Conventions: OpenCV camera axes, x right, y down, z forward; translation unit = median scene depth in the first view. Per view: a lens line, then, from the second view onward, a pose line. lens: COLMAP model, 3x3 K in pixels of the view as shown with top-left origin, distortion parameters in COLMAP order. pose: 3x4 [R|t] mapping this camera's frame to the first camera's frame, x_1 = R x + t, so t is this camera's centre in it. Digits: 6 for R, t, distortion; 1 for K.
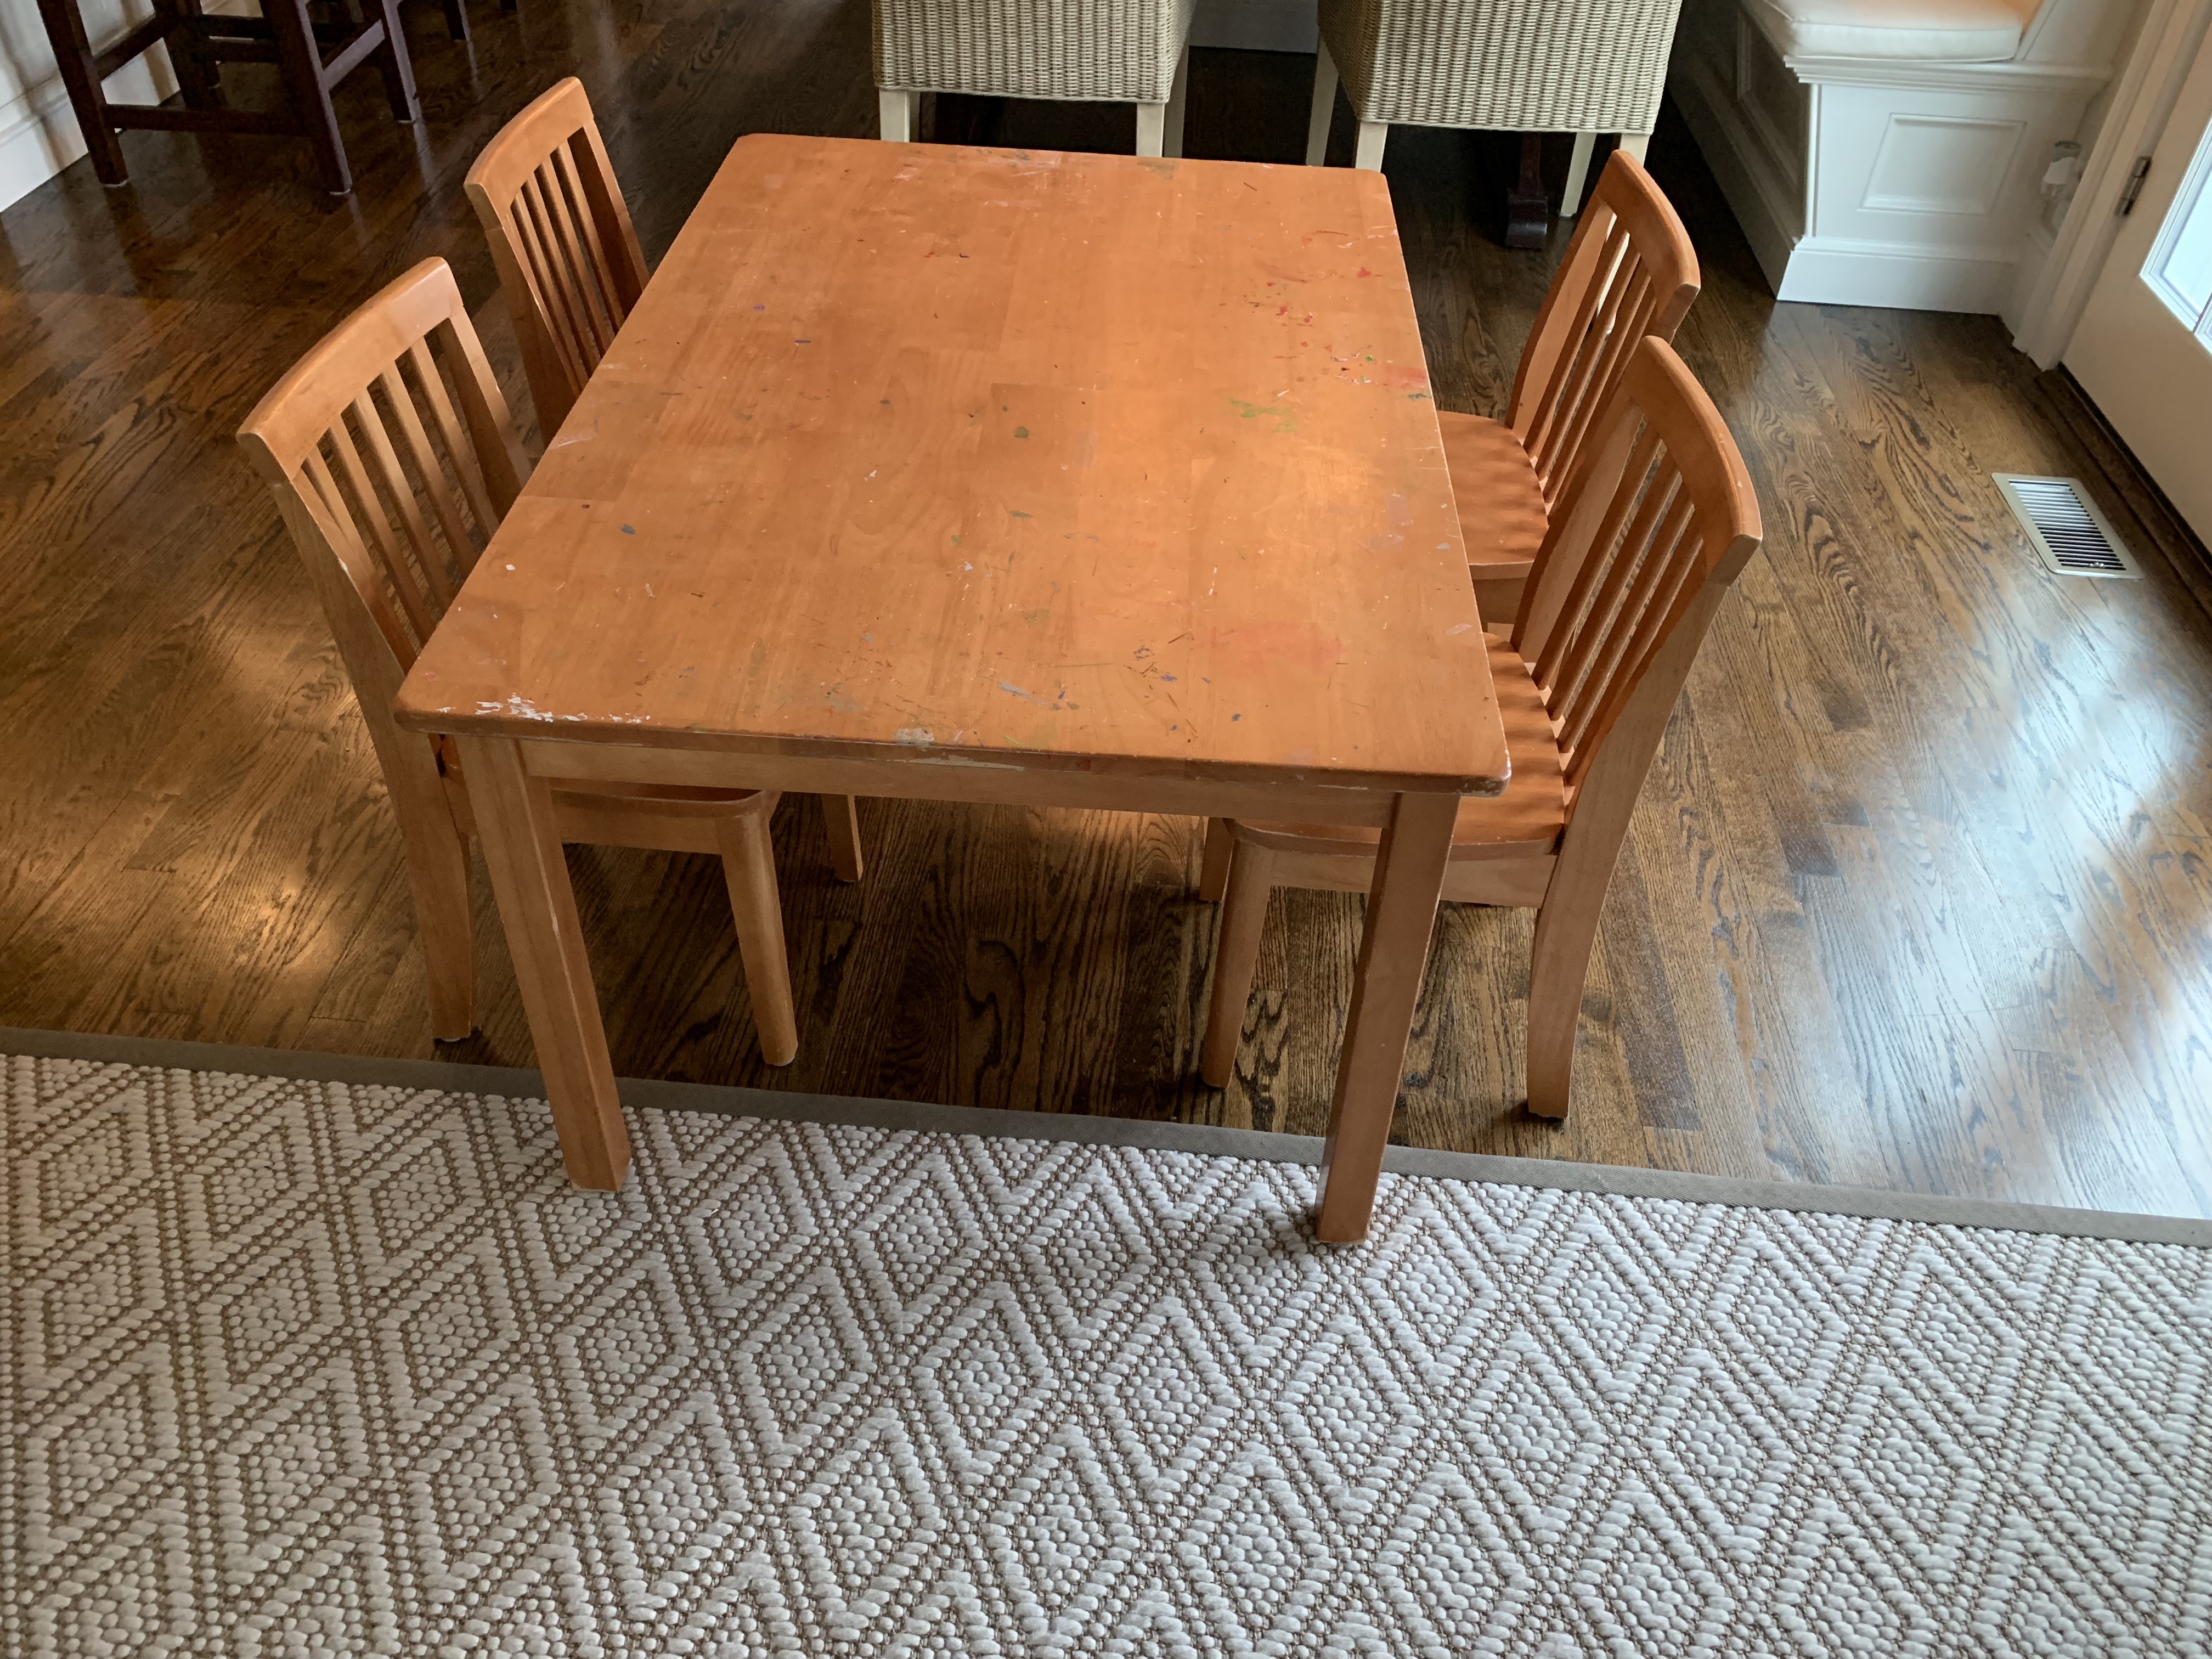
lens RADIAL K [[1702.4, 0, 1106.0], [0, 1702.4, 829.5], [0, 0, 1]] dist [0.088231, -0.064419]
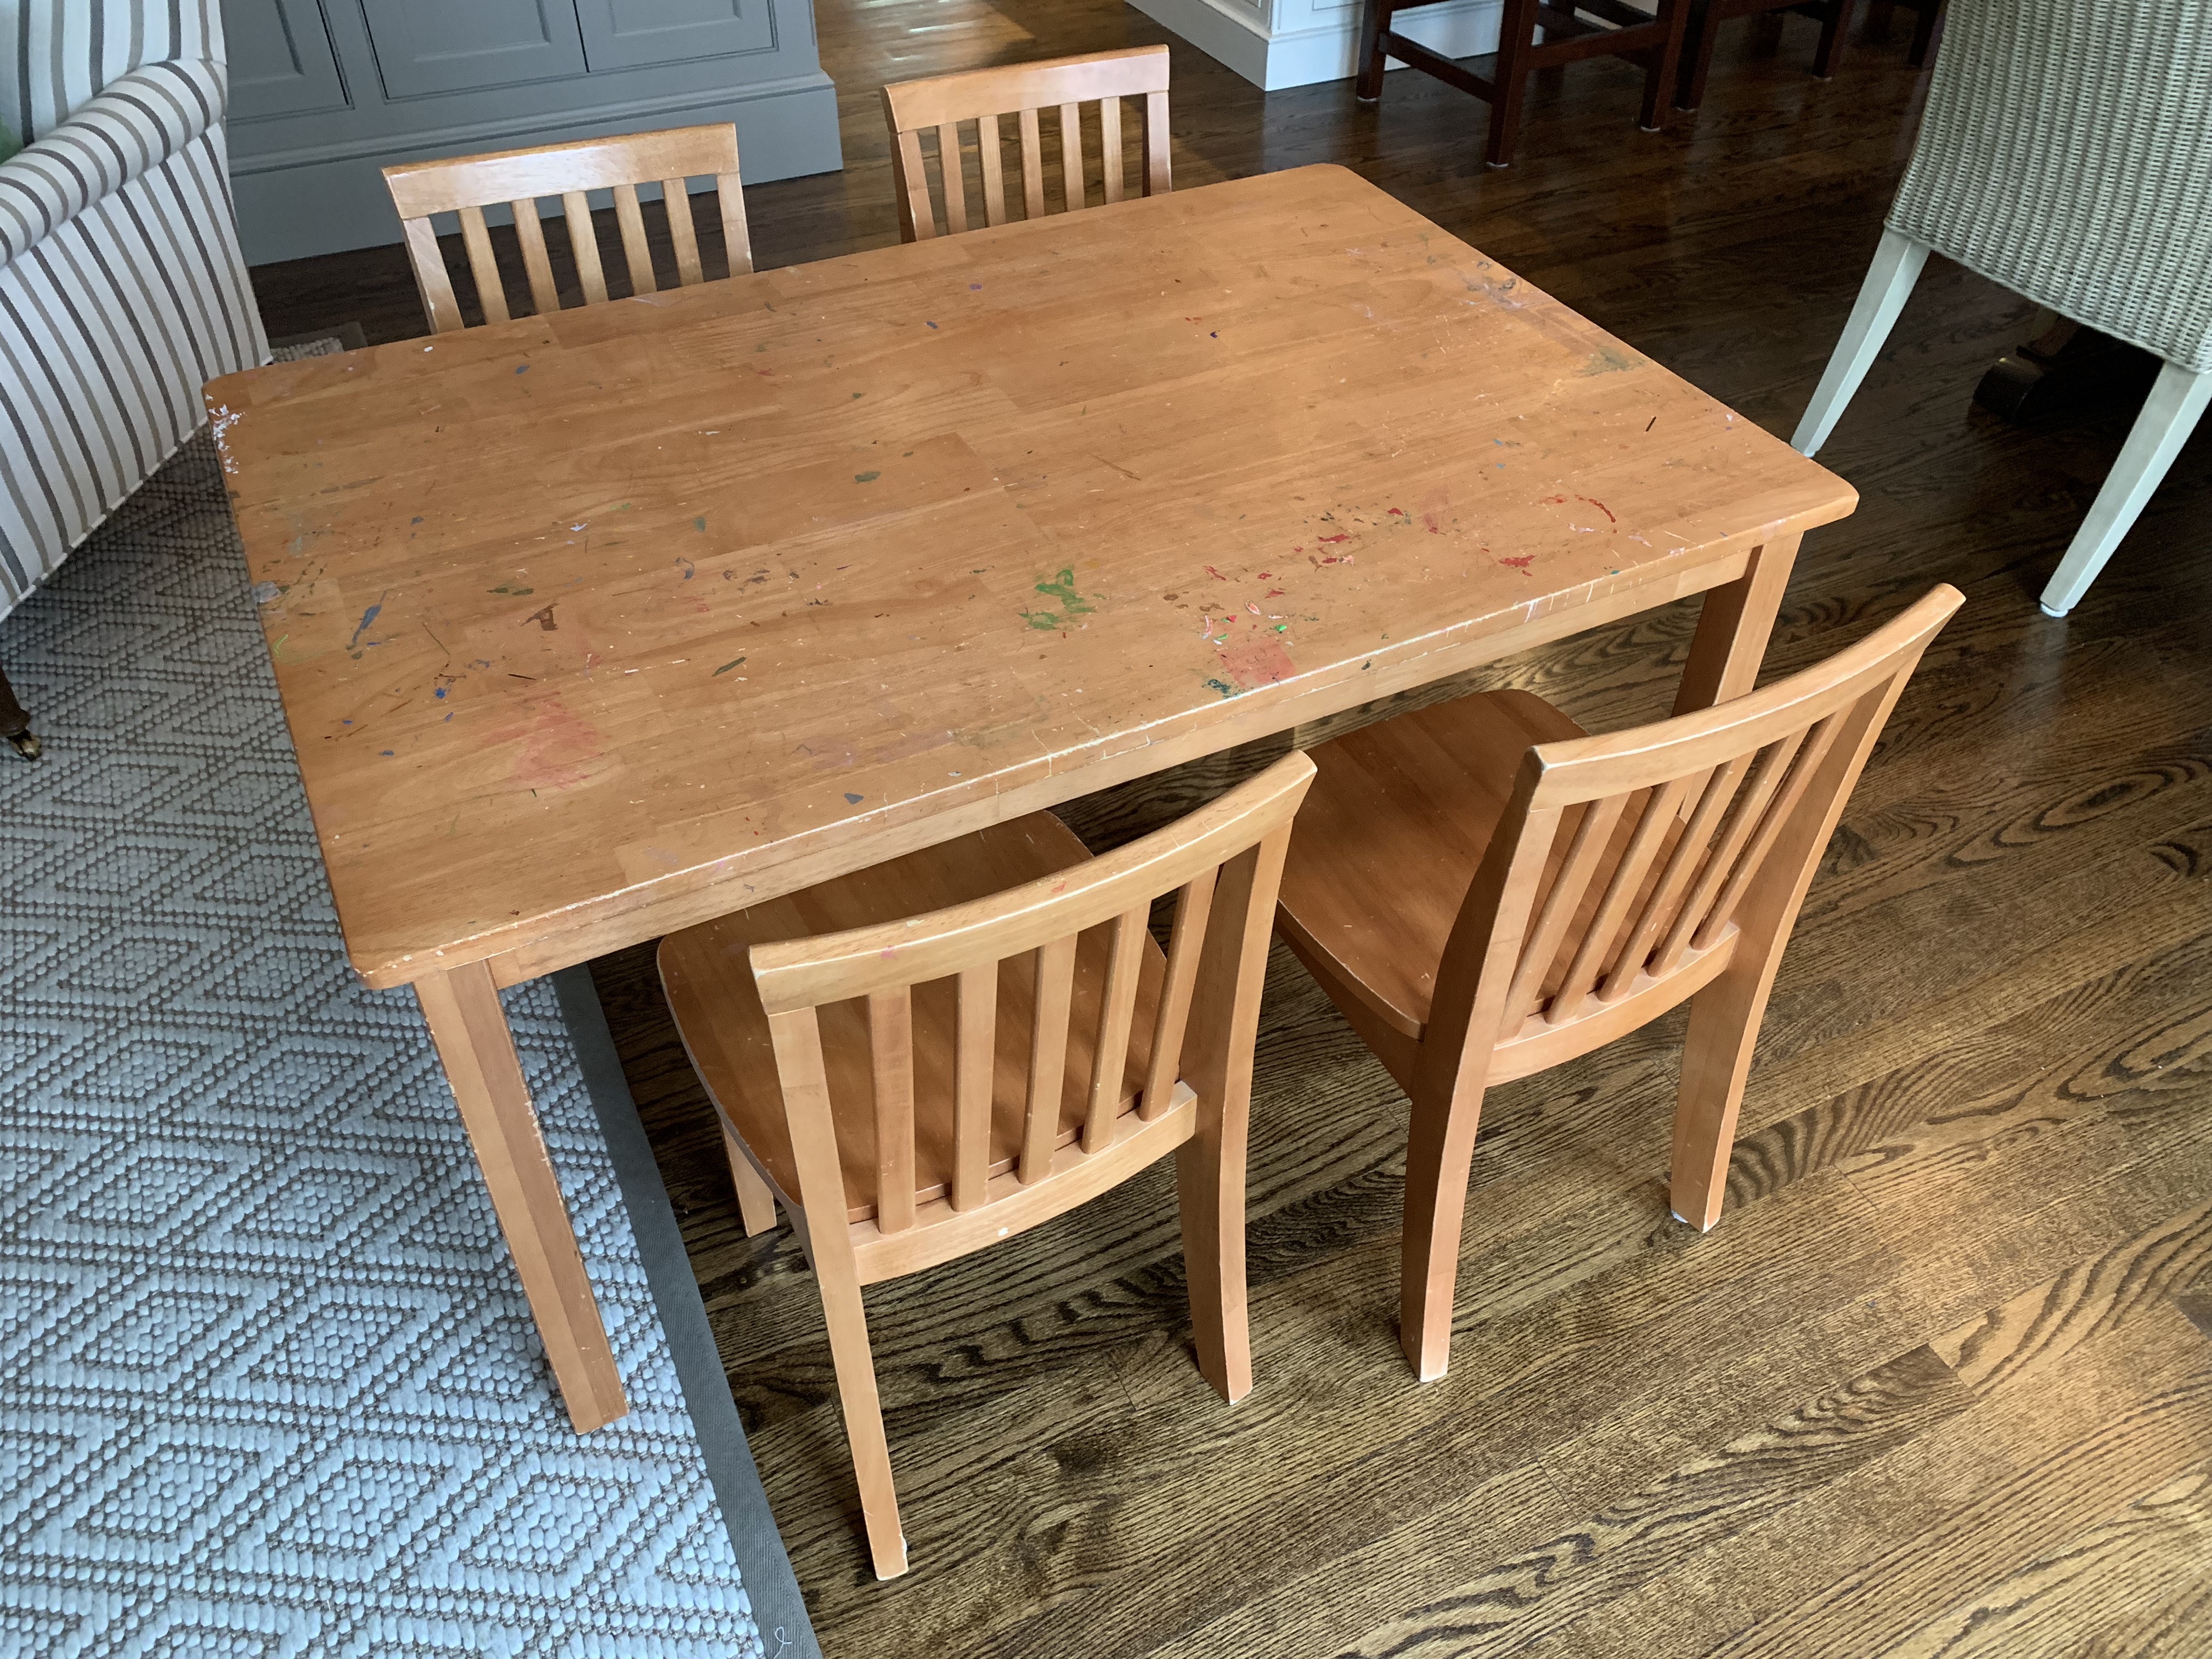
lens RADIAL K [[1709.9, 0, 1106.0], [0, 1709.9, 829.5], [0, 0, 1]] dist [0.030660, 0.002404]
pose [[0.499231, 0.555781, -0.664737, 0.623960], [-0.559387, 0.792614, 0.242587, -0.326896], [0.661706, 0.250739, 0.706595, 0.432508]]
